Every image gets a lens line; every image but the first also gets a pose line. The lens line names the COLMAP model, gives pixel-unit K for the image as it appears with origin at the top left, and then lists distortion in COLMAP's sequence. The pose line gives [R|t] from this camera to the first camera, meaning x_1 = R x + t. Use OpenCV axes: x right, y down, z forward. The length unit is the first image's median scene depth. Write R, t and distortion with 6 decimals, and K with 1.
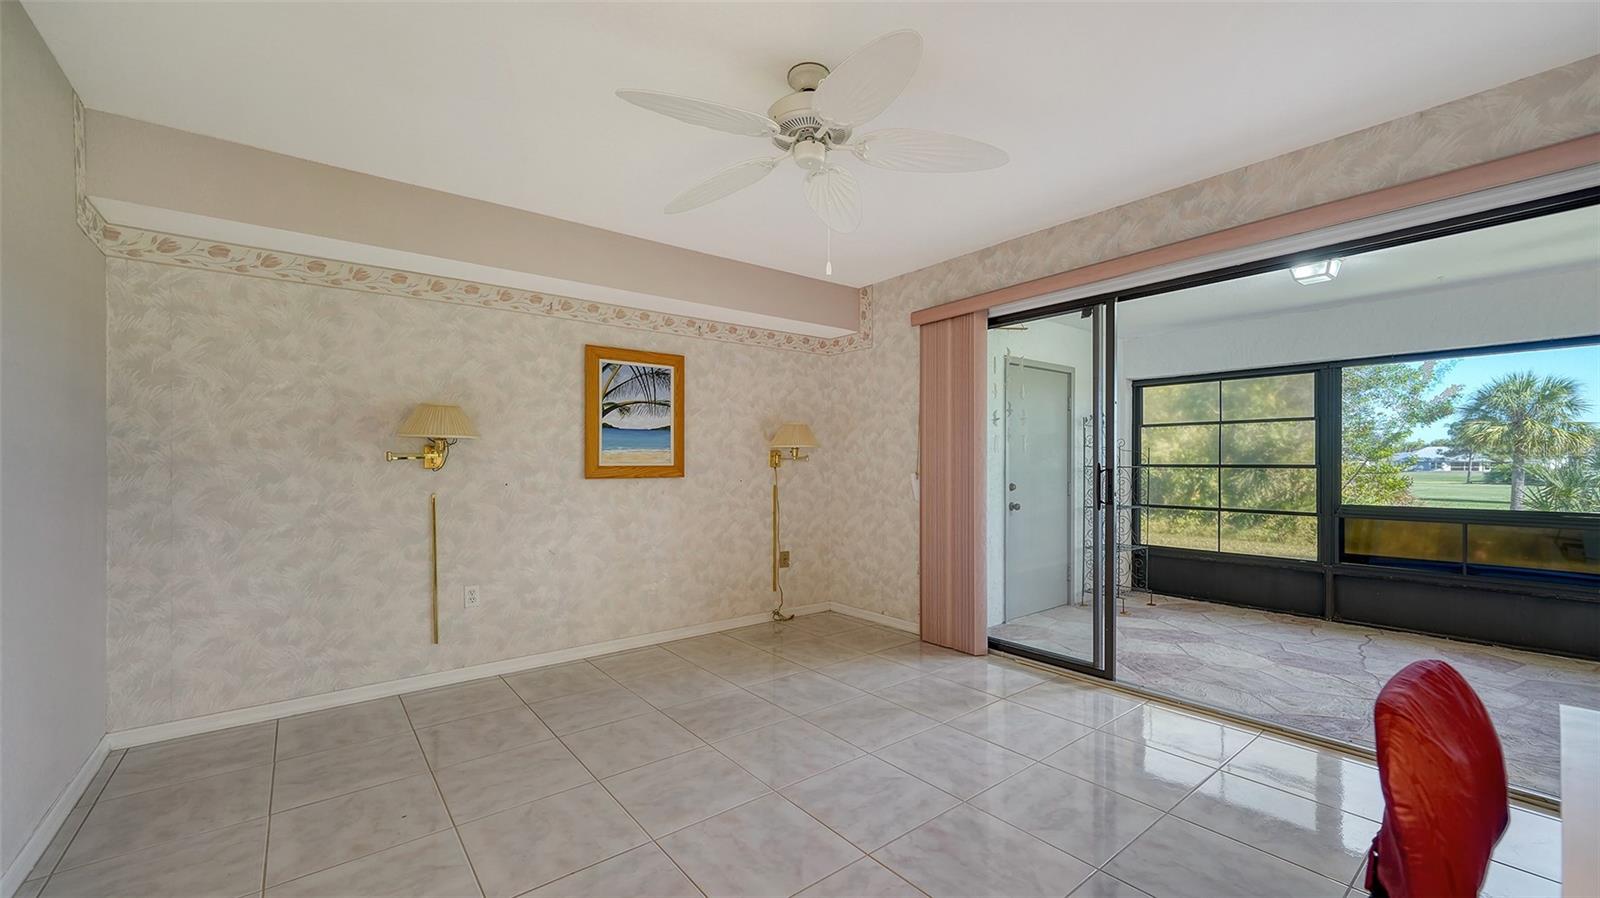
lens RADIAL K [[612.7, 0, 783.7], [0, 612.7, 459.3], [0, 0, 1]] dist [-0.001676, -0.000036]
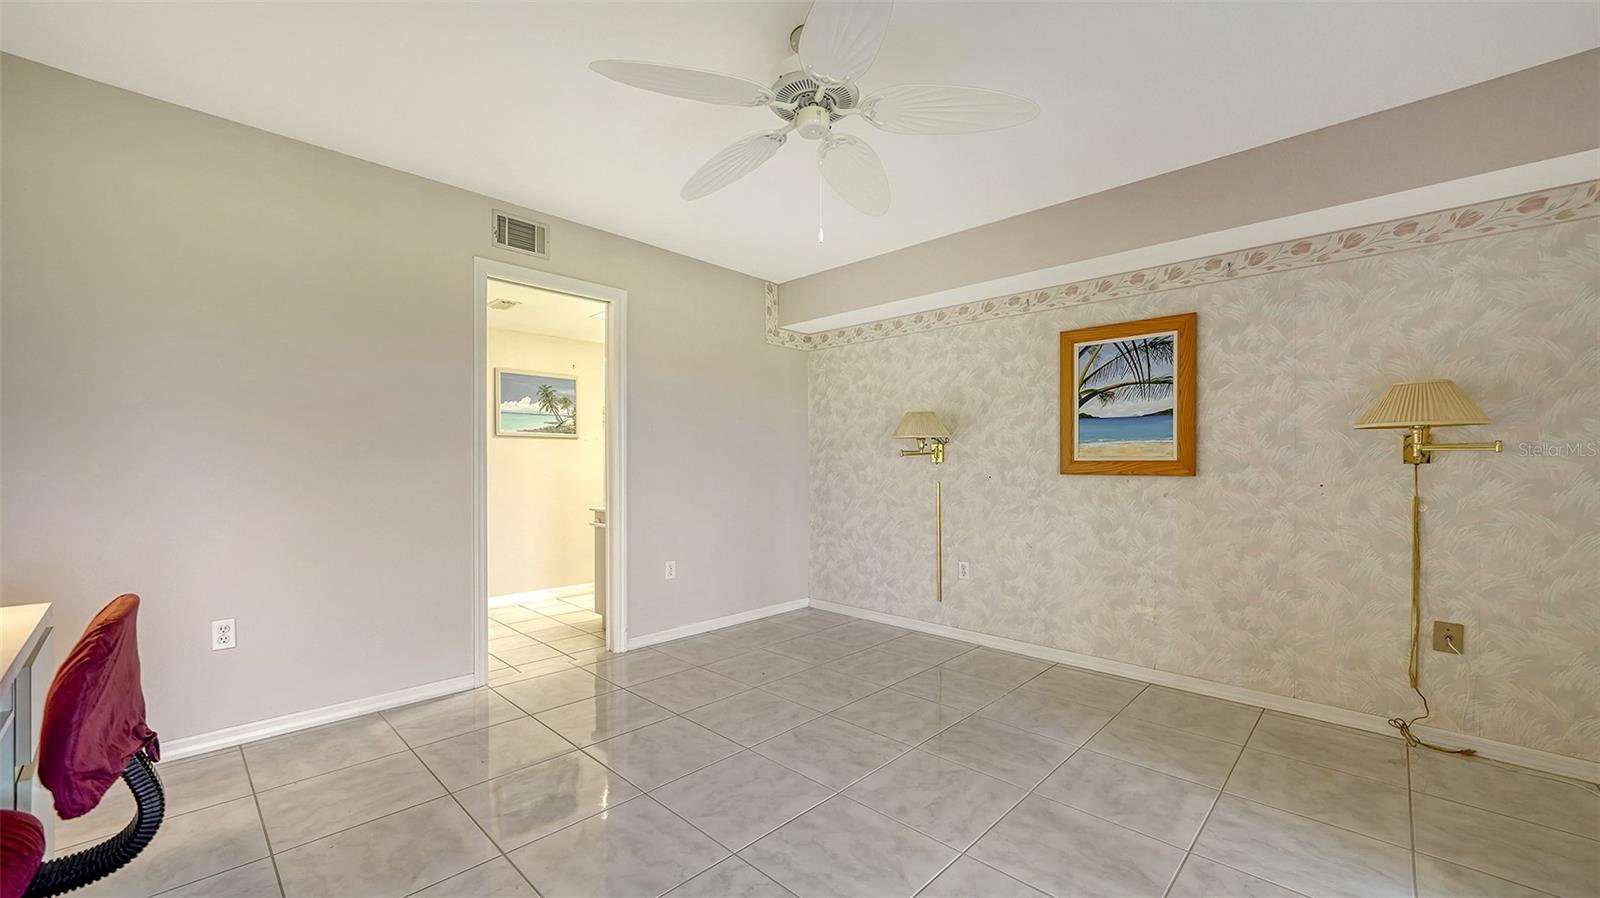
lens RADIAL K [[612.7, 0, 787.0], [0, 612.7, 455.6], [0, 0, 1]] dist [-0.001676, -0.000036]
pose [[0.146947, -0.002675, -0.989141, 0.529280], [0.011813, 0.999930, -0.000949, -0.000874], [0.989074, -0.011545, 0.146969, 0.426449]]
